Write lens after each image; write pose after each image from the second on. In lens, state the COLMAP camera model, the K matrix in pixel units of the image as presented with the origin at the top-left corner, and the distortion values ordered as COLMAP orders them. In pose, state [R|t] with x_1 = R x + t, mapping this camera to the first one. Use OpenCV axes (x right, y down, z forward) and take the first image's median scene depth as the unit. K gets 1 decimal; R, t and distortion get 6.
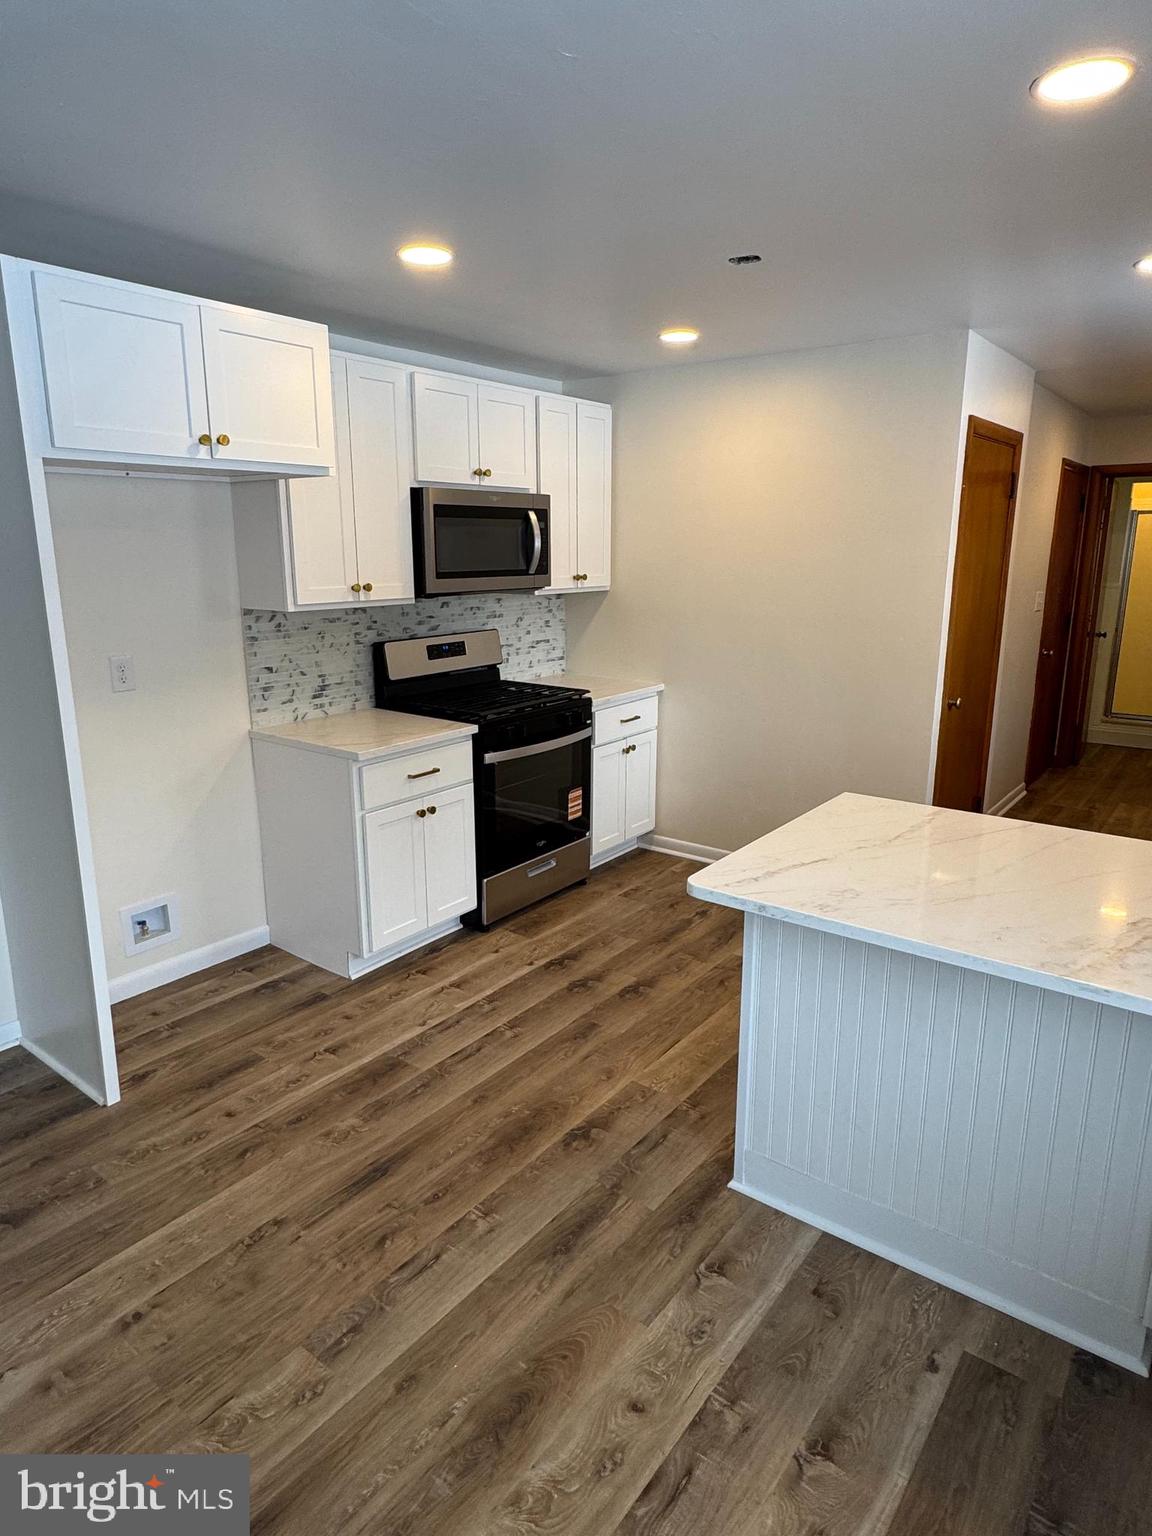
lens RADIAL K [[921.3, 0, 576.5], [0, 921.3, 760.3], [0, 0, 1]] dist [-0.002596, 0.000443]
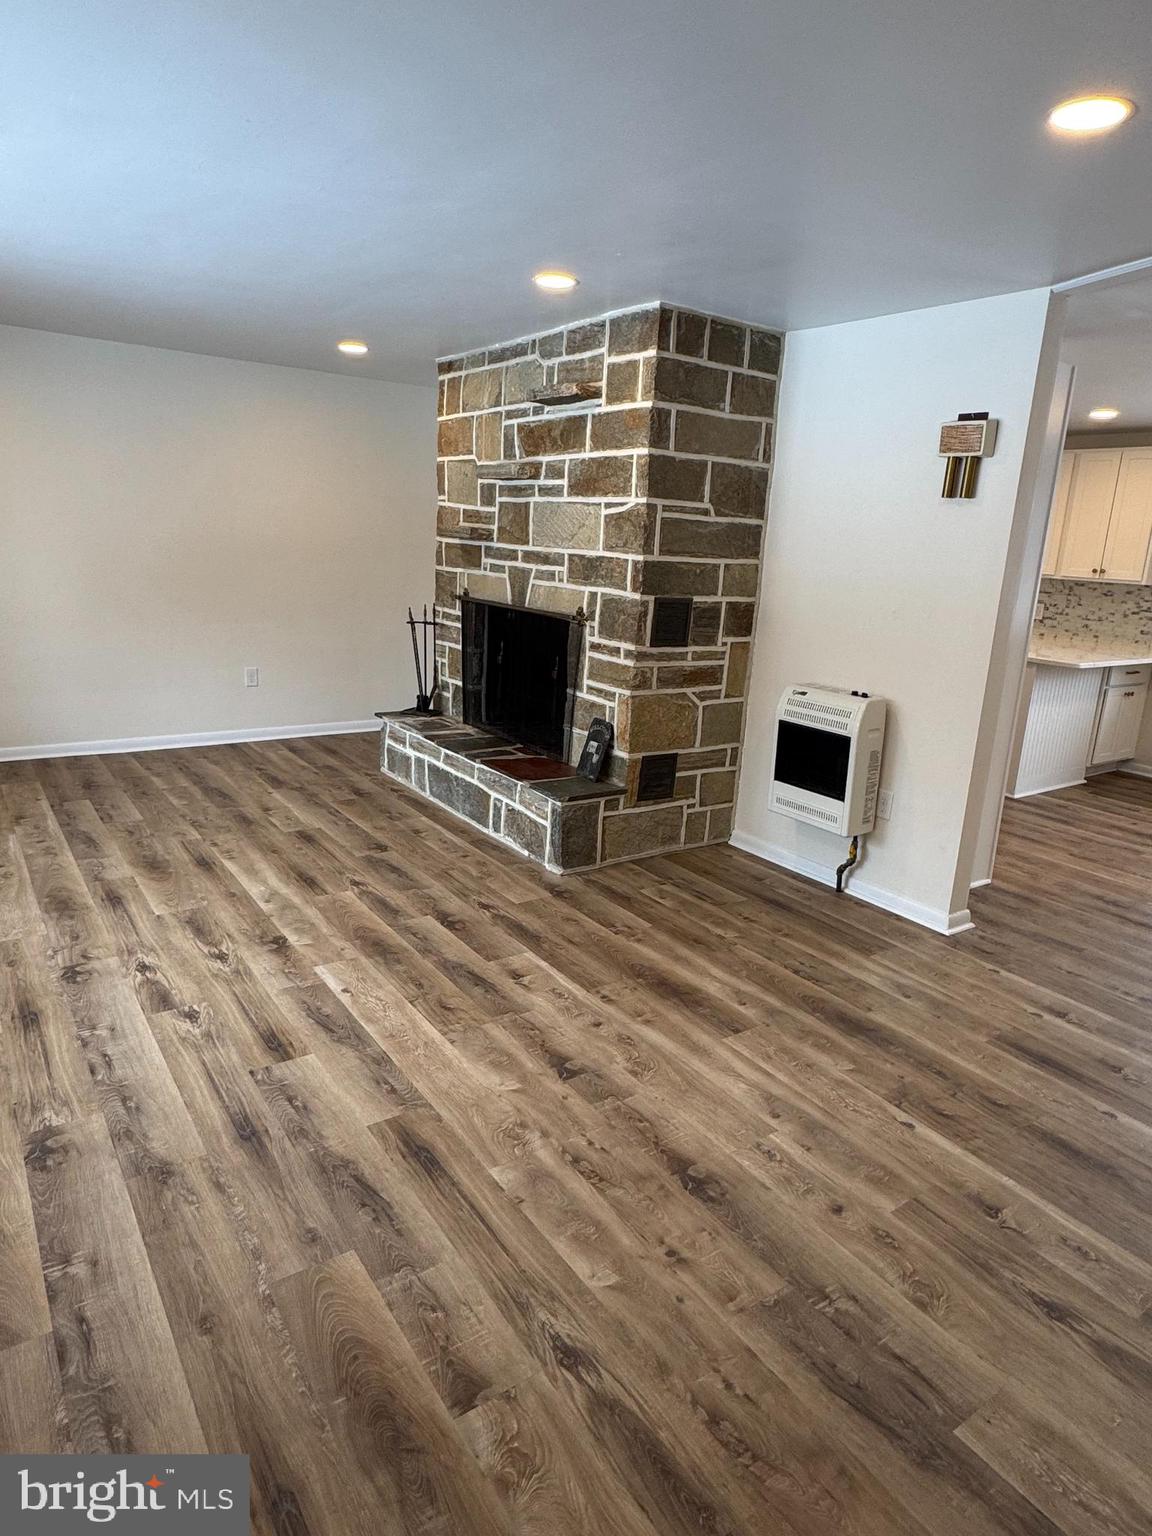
lens RADIAL K [[909.9, 0, 576.0], [0, 909.9, 768.0], [0, 0, 1]] dist [-0.001290, -0.000380]
pose [[0.305111, -0.222951, 0.925851, -2.665486], [0.168116, 0.969550, 0.178072, -0.277330], [-0.937360, 0.101318, 0.333302, 1.384668]]
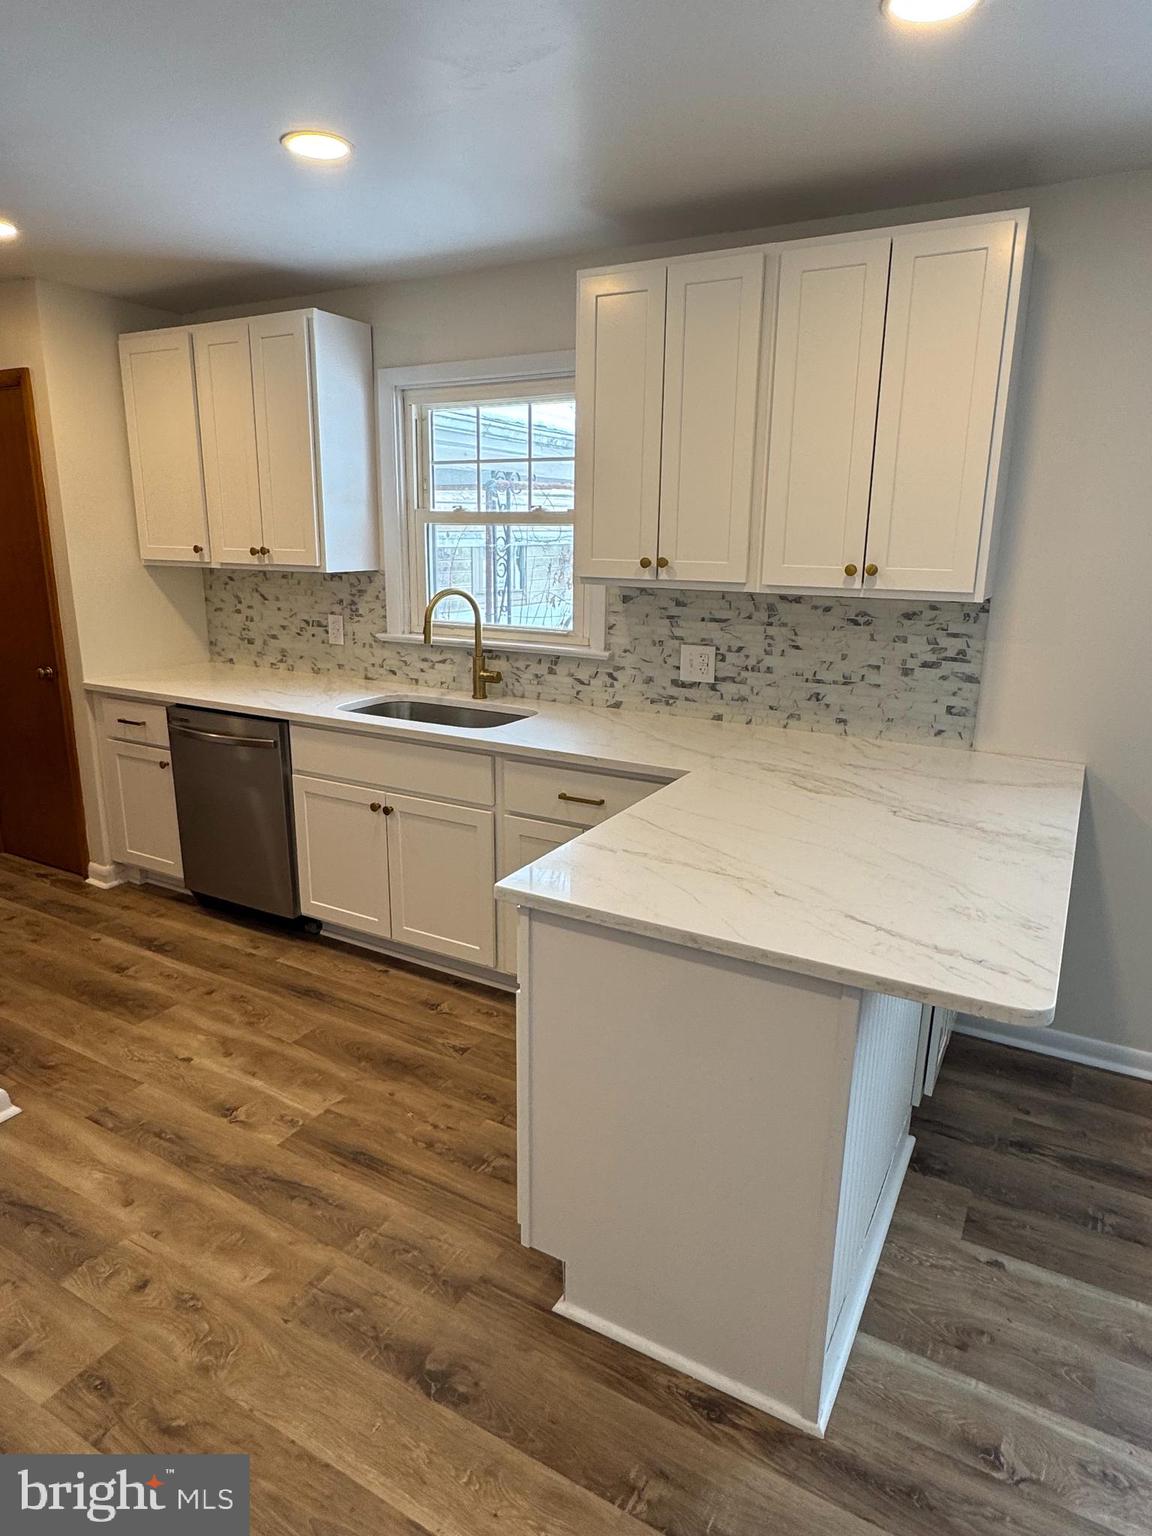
lens RADIAL K [[921.3, 0, 576.5], [0, 921.3, 760.3], [0, 0, 1]] dist [-0.002596, 0.000443]
pose [[-0.139496, -0.246885, 0.958952, -0.365895], [0.216388, 0.937415, 0.272818, -0.250747], [-0.966290, 0.245562, -0.077342, 1.192868]]
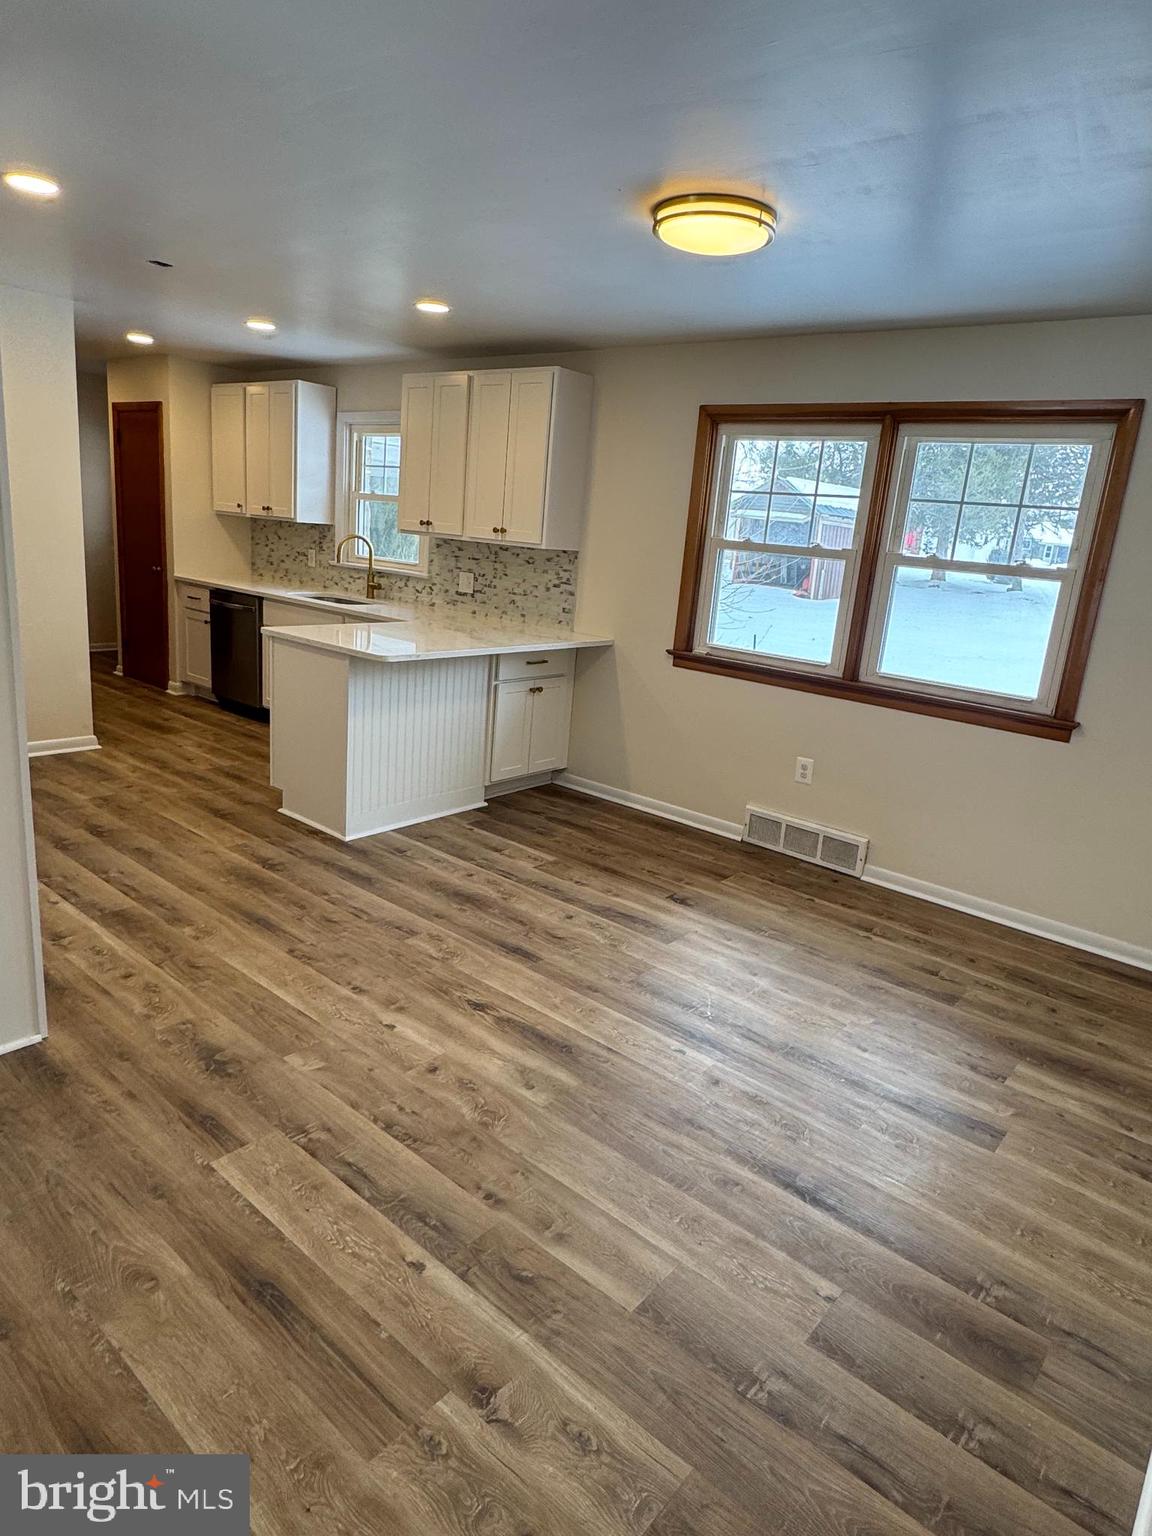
lens RADIAL K [[921.3, 0, 576.5], [0, 921.3, 760.3], [0, 0, 1]] dist [-0.002596, 0.000443]
pose [[0.041511, -0.245569, 0.968490, -1.643937], [0.149182, 0.959983, 0.237018, -0.052250], [-0.987938, 0.134643, 0.076484, 0.425913]]
